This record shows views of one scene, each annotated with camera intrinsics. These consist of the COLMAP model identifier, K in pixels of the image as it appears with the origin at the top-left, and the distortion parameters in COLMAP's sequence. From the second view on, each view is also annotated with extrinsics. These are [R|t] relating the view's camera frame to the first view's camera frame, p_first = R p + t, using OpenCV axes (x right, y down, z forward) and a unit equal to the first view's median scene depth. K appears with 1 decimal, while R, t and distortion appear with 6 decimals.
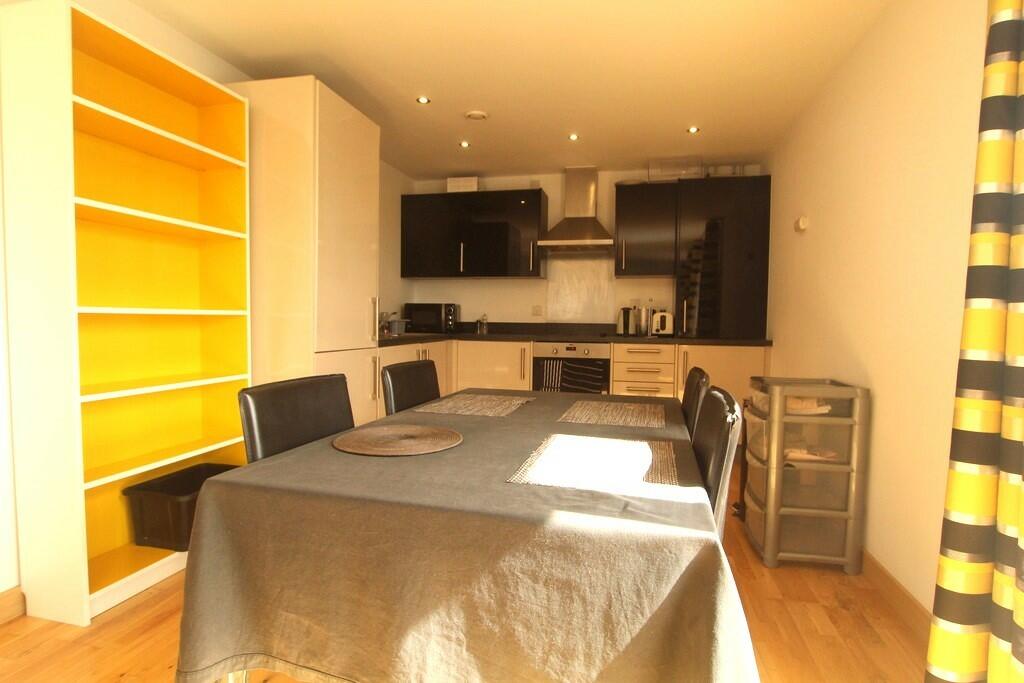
lens RADIAL K [[524.9, 0, 511.4], [0, 524.9, 342.4], [0, 0, 1]] dist [-0.026919, 0.001619]
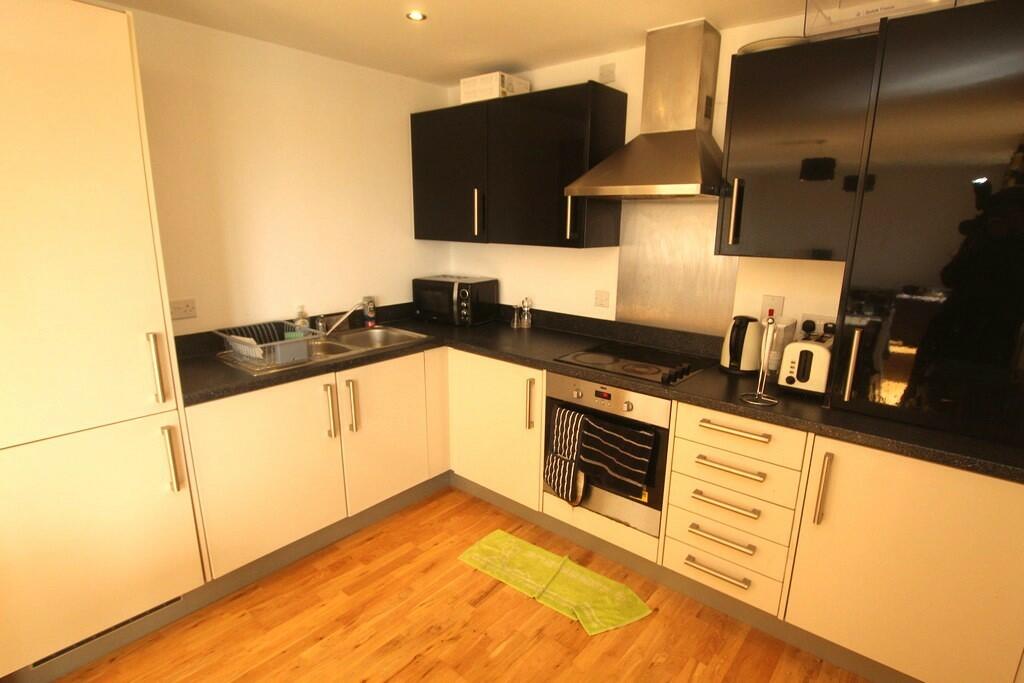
lens RADIAL K [[524.9, 0, 513.7], [0, 524.9, 345.0], [0, 0, 1]] dist [-0.026919, 0.001619]
pose [[0.890646, 0.102786, -0.442928, 0.254817], [-0.018921, 0.981649, 0.189755, -0.133783], [0.454304, -0.160624, 0.876246, 0.471292]]
